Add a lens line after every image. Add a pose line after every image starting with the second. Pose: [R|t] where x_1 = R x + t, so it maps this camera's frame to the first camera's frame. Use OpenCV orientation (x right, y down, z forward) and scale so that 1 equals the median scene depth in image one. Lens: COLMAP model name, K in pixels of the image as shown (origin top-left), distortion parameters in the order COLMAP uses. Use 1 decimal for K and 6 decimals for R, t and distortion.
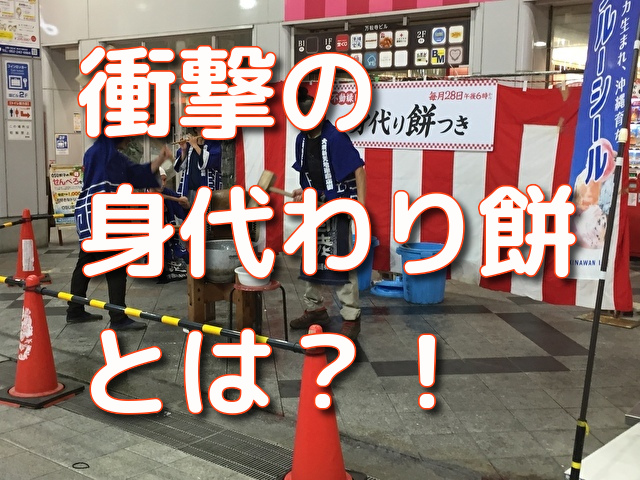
lens RADIAL K [[807.5, 0, 320.0], [0, 807.5, 240.0], [0, 0, 1]] dist [0.083612, -0.042560]
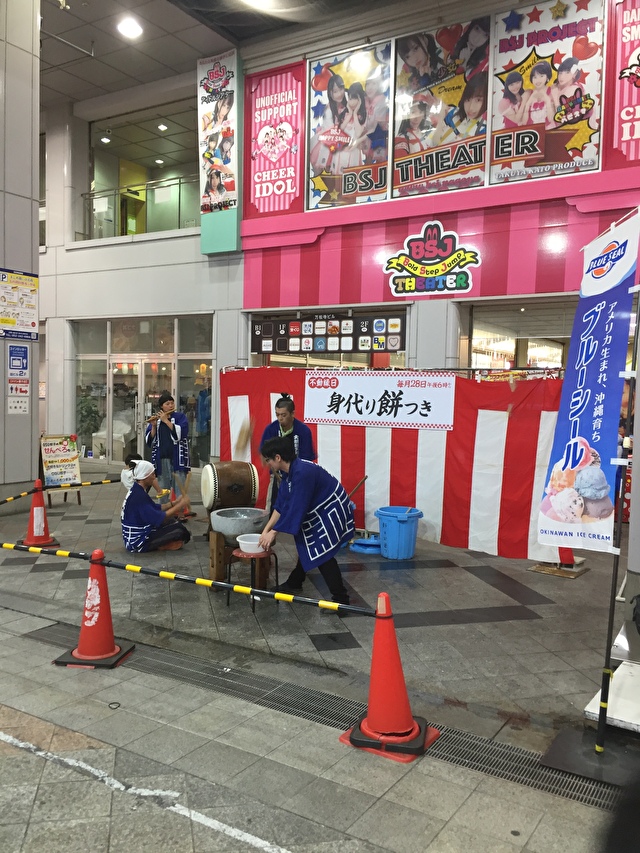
lens RADIAL K [[723.3, 0, 320.0], [0, 723.3, 426.5], [0, 0, 1]] dist [0.052382, 0.001729]
pose [[0.991273, 0.001972, 0.131812, -0.117686], [0.008752, 0.996698, -0.080726, -0.027986], [-0.131536, 0.081175, 0.987982, -0.039988]]
